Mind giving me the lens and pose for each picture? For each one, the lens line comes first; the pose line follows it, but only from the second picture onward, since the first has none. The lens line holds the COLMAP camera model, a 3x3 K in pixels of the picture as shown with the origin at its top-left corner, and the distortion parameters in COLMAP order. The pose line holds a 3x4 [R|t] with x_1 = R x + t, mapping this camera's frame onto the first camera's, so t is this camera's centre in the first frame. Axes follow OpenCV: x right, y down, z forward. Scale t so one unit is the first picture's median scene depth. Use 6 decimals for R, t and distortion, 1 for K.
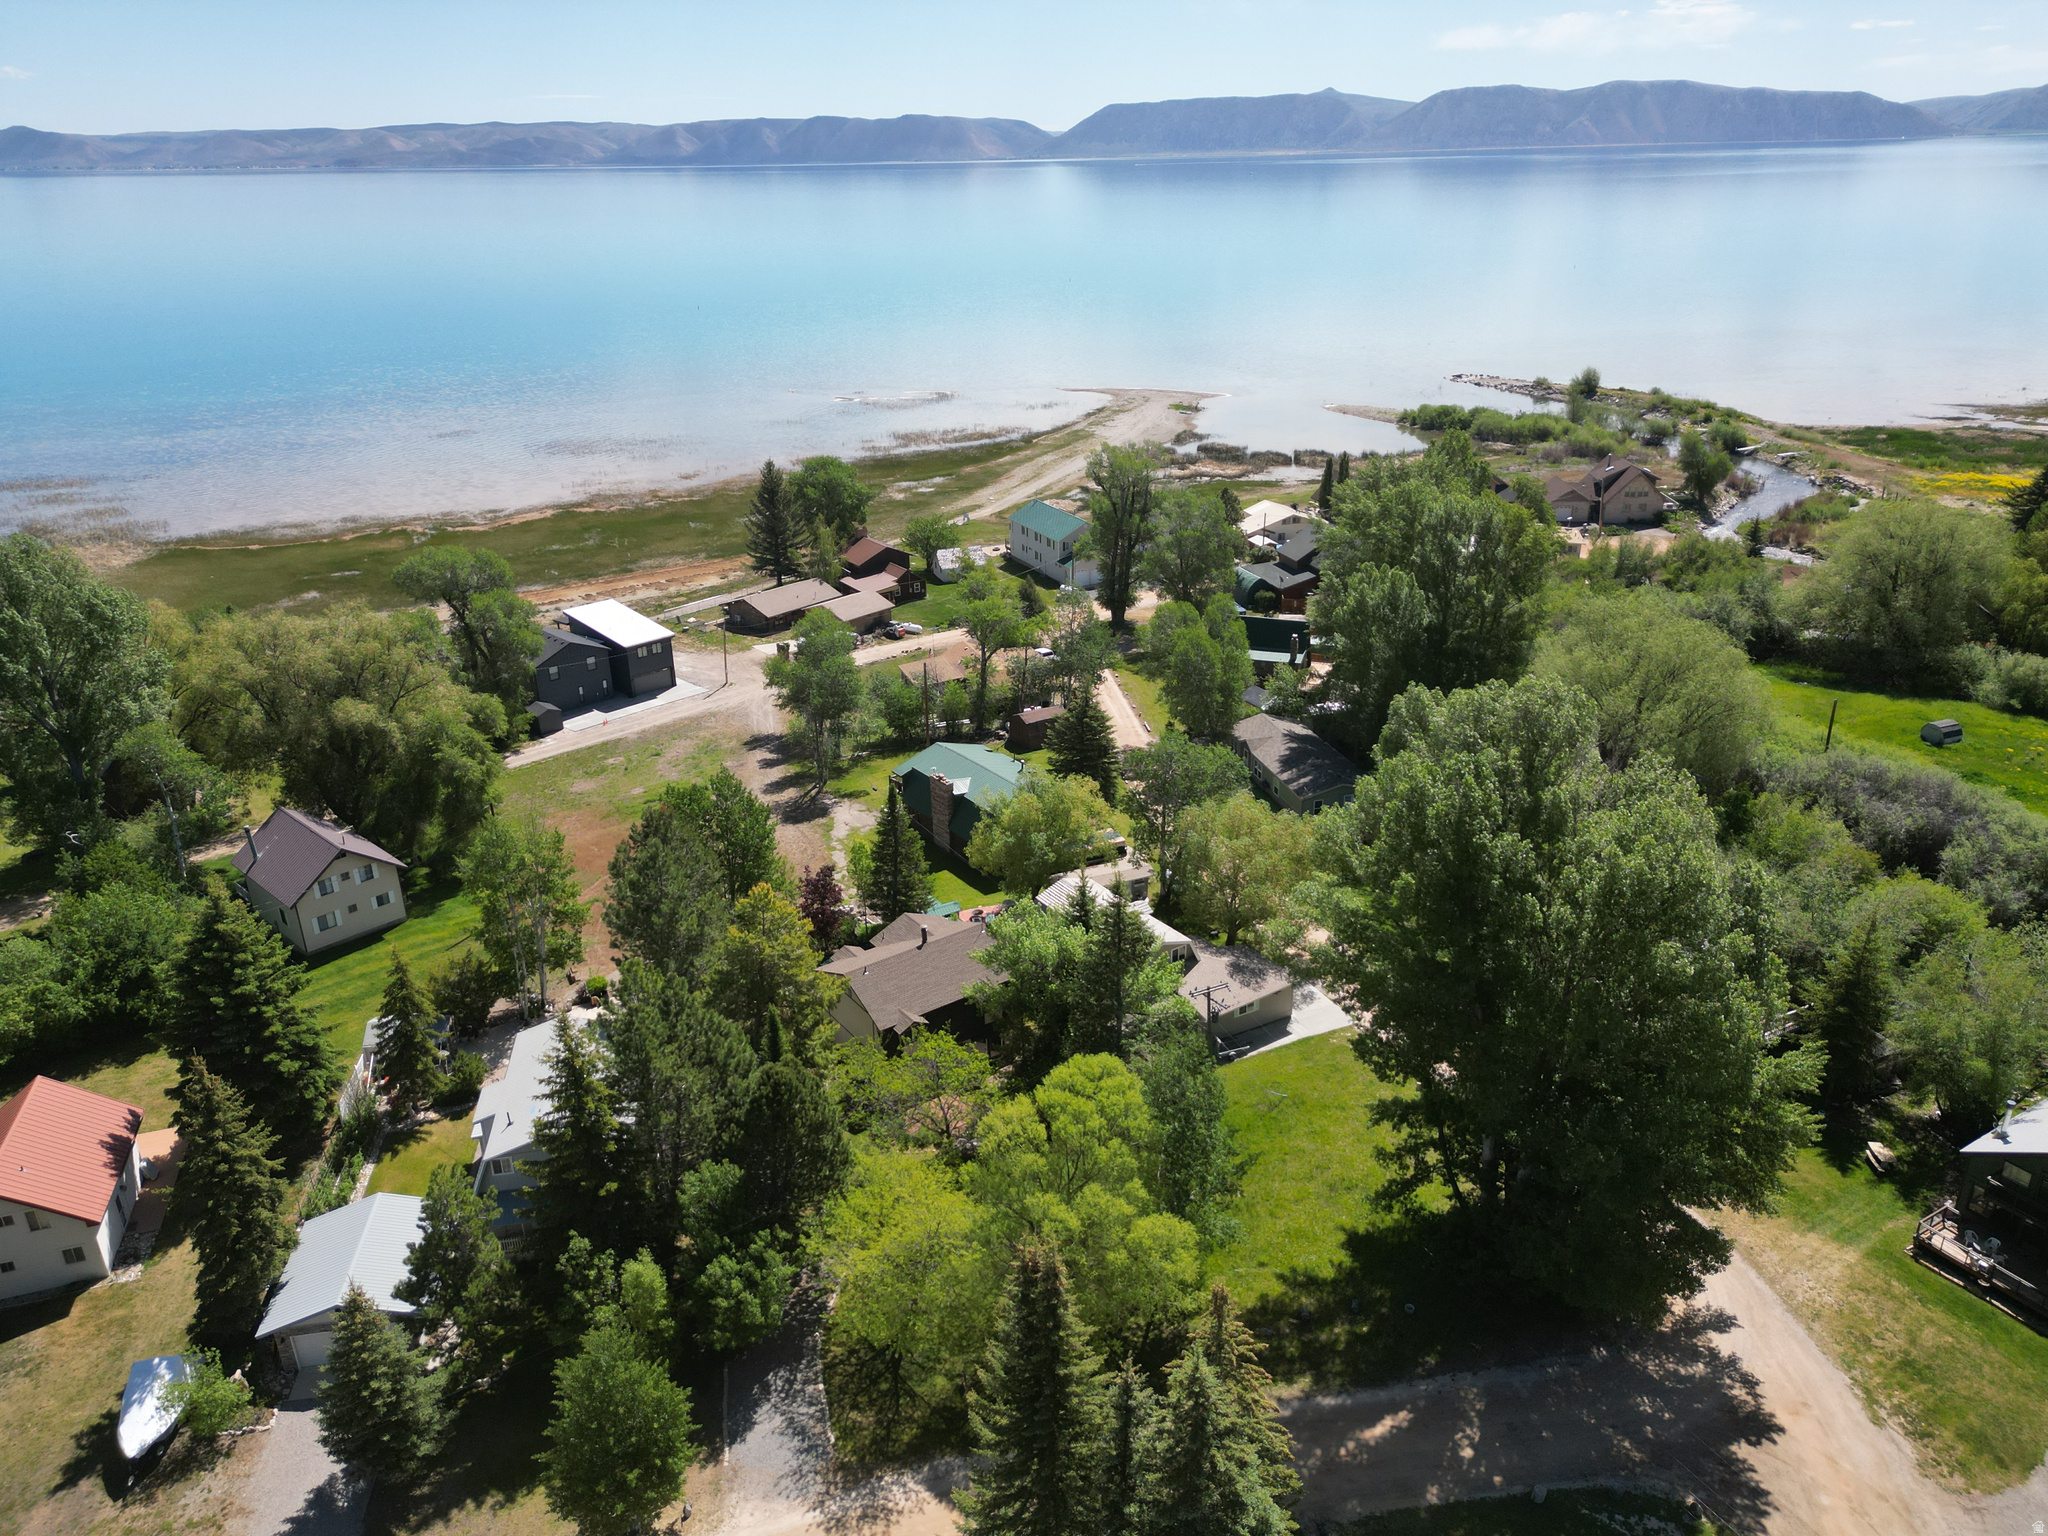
lens RADIAL K [[1416.4, 0, 1022.6], [0, 1416.4, 772.3], [0, 0, 1]] dist [0.081777, -0.080454]
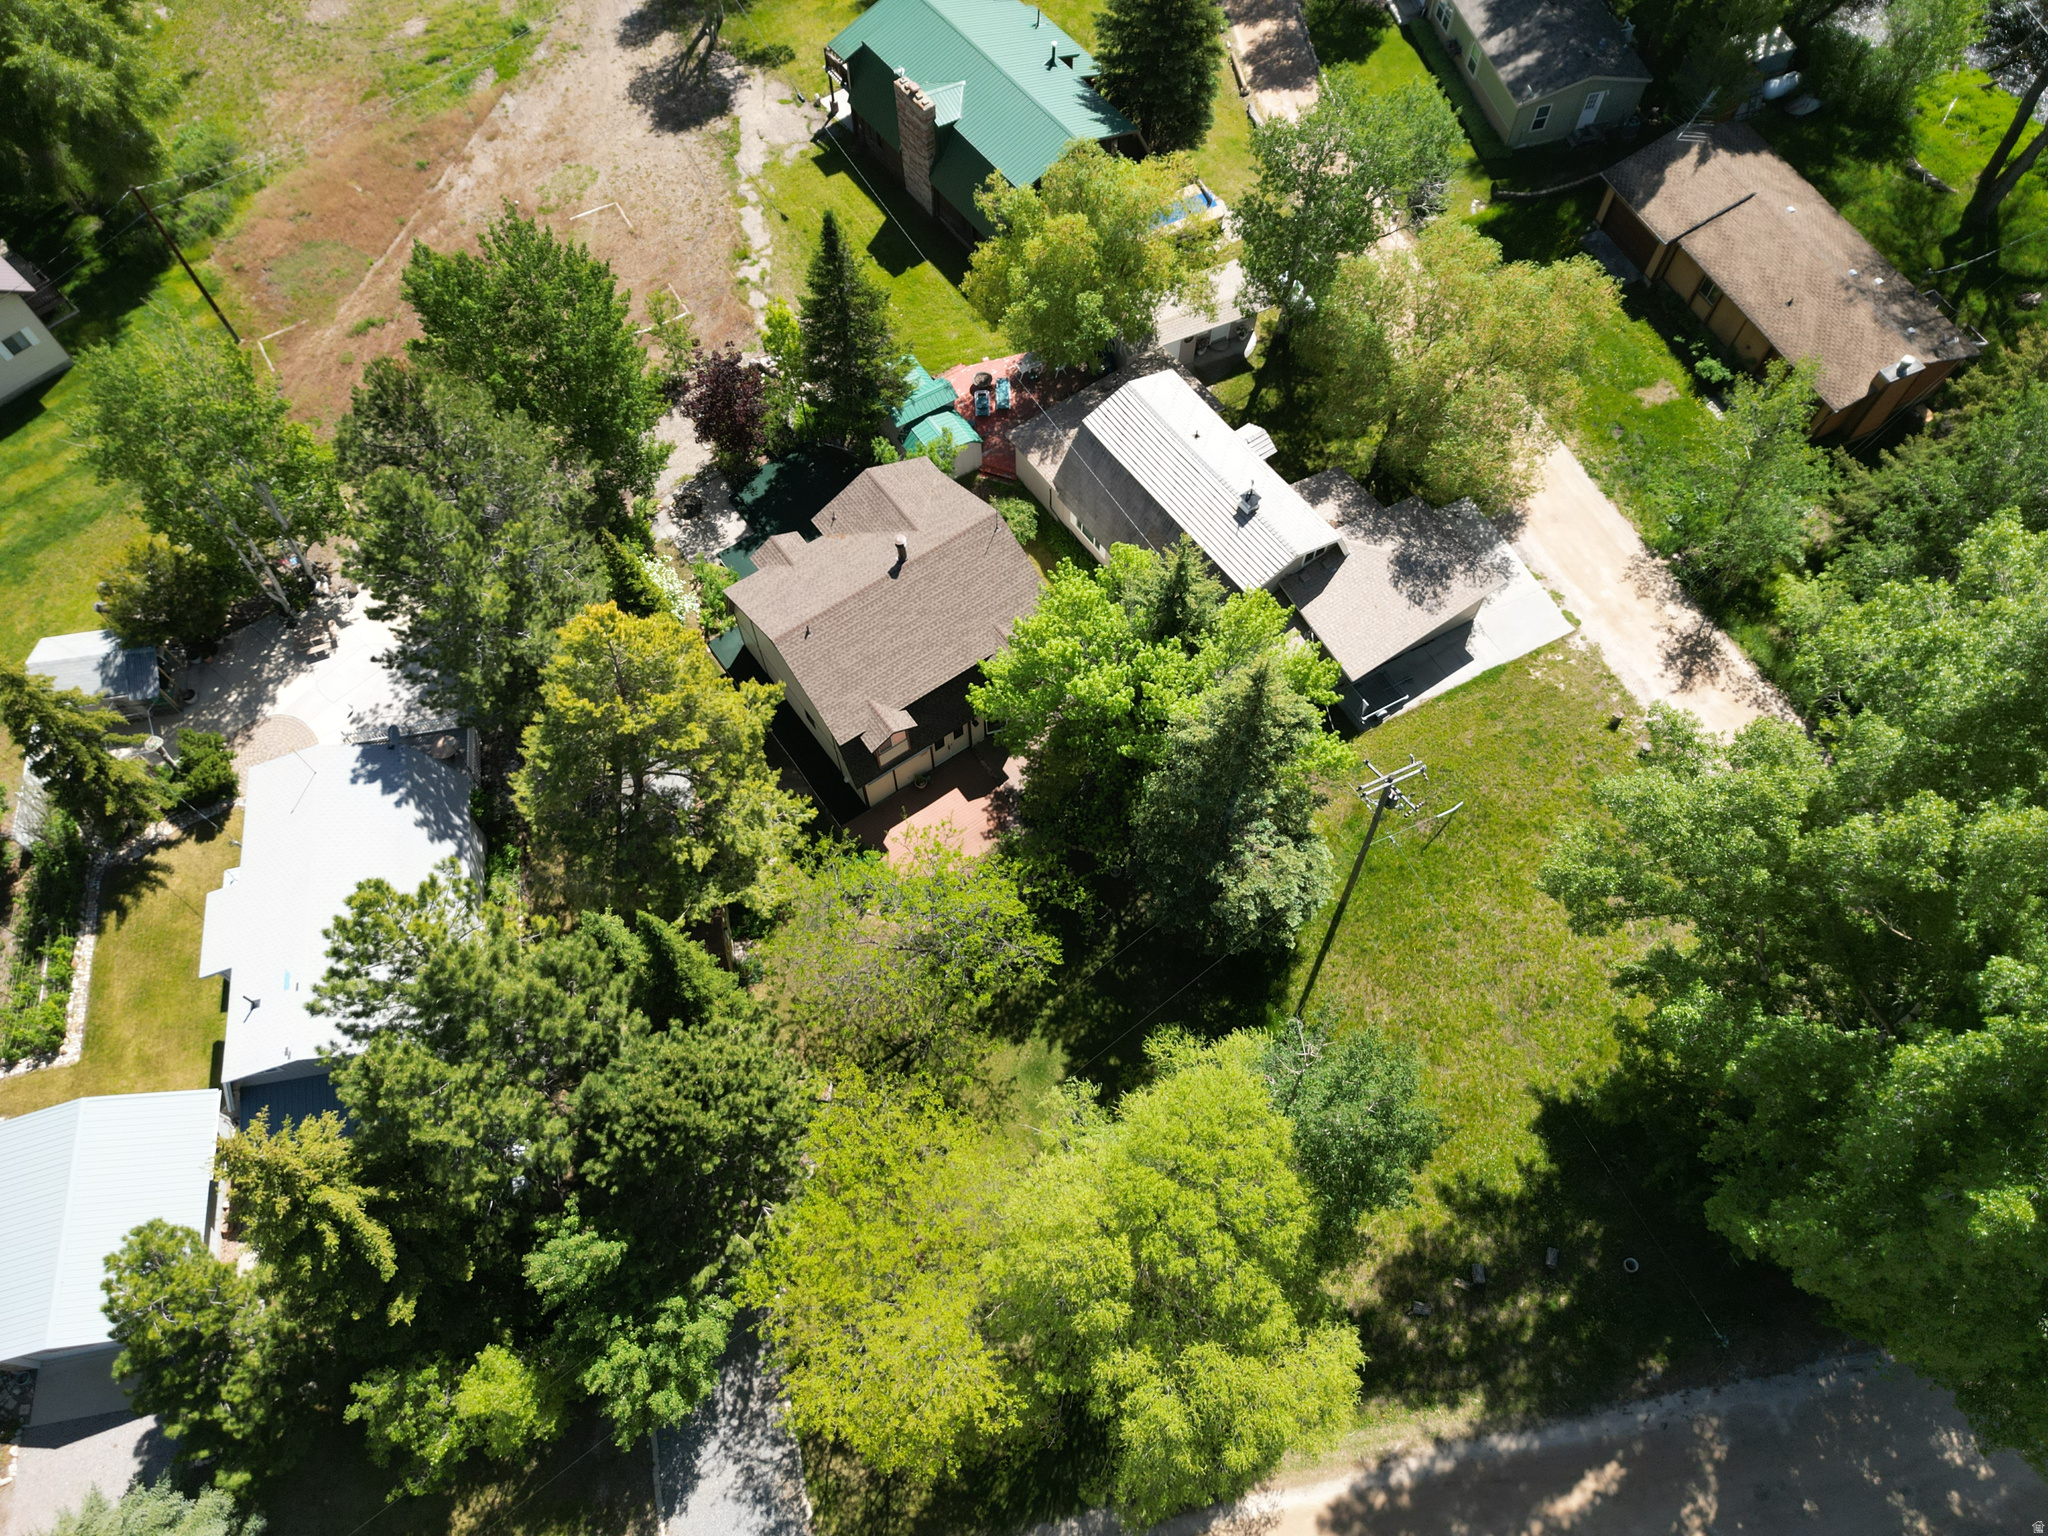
lens RADIAL K [[1416.4, 0, 1022.6], [0, 1416.4, 772.3], [0, 0, 1]] dist [0.081777, -0.080454]
pose [[0.999951, 0.001280, 0.009789, -0.031403], [-0.007142, 0.778293, 0.627861, -0.250586], [-0.006815, -0.627900, 0.778264, 0.623568]]
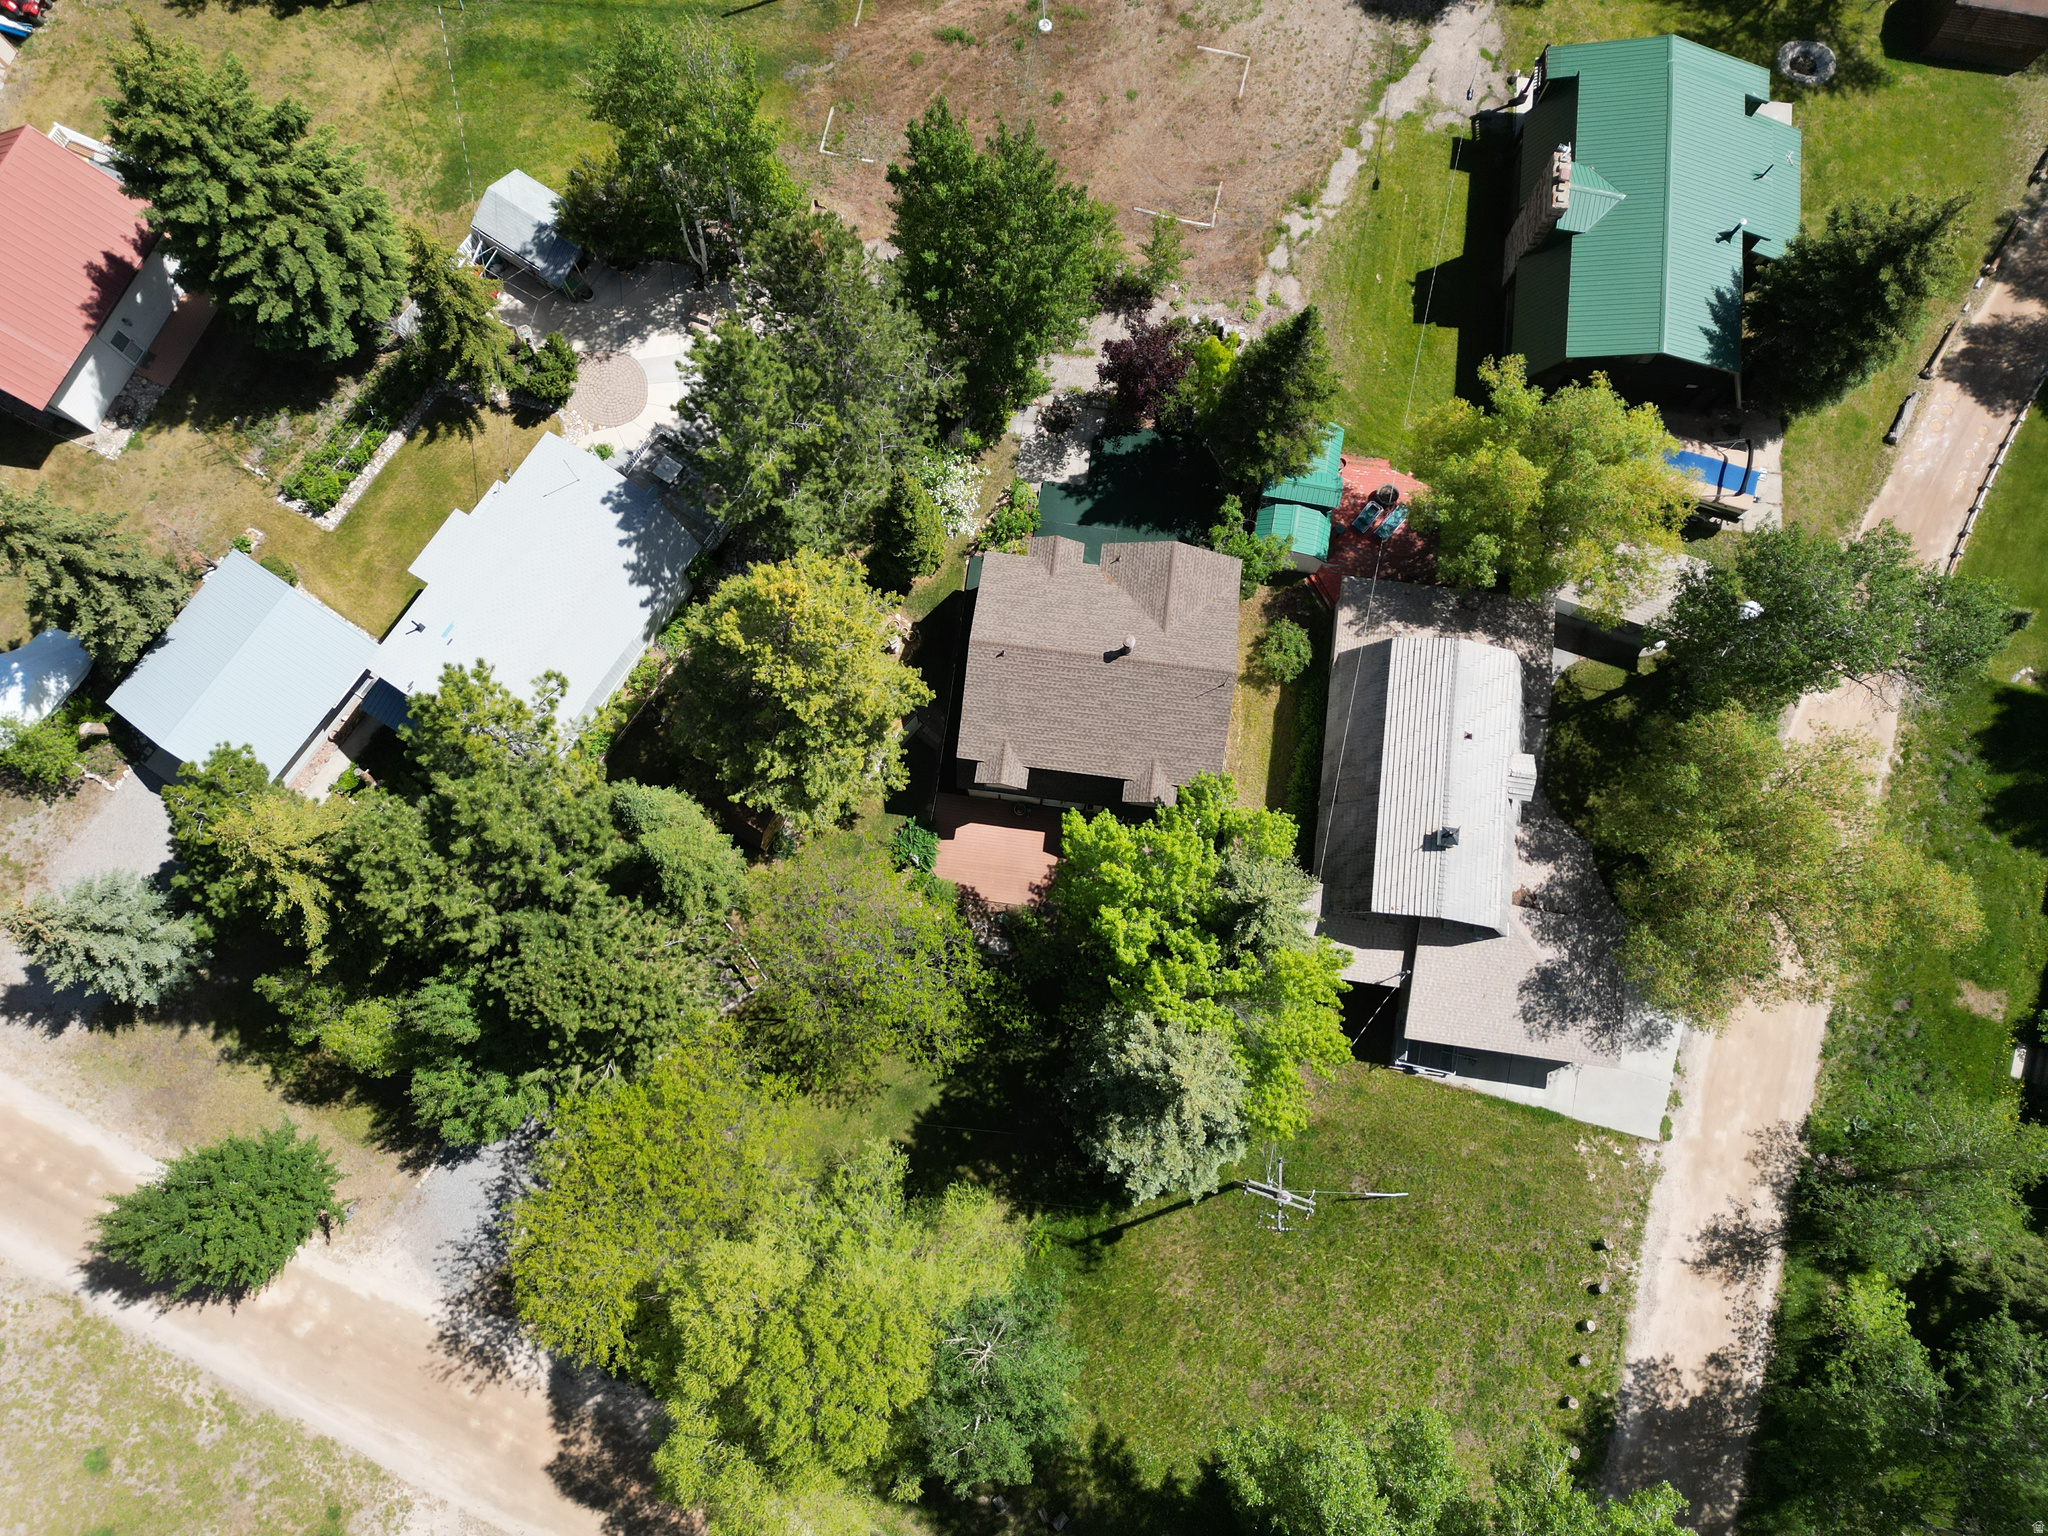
lens RADIAL K [[1384.0, 0, 1027.7], [0, 1384.0, 771.1], [0, 0, 1]] dist [0.080612, -0.077838]
pose [[0.734344, 0.668004, -0.120452, 0.007005], [-0.284976, 0.464470, 0.838485, -0.445430], [0.616058, -0.581410, 0.531446, 0.836793]]
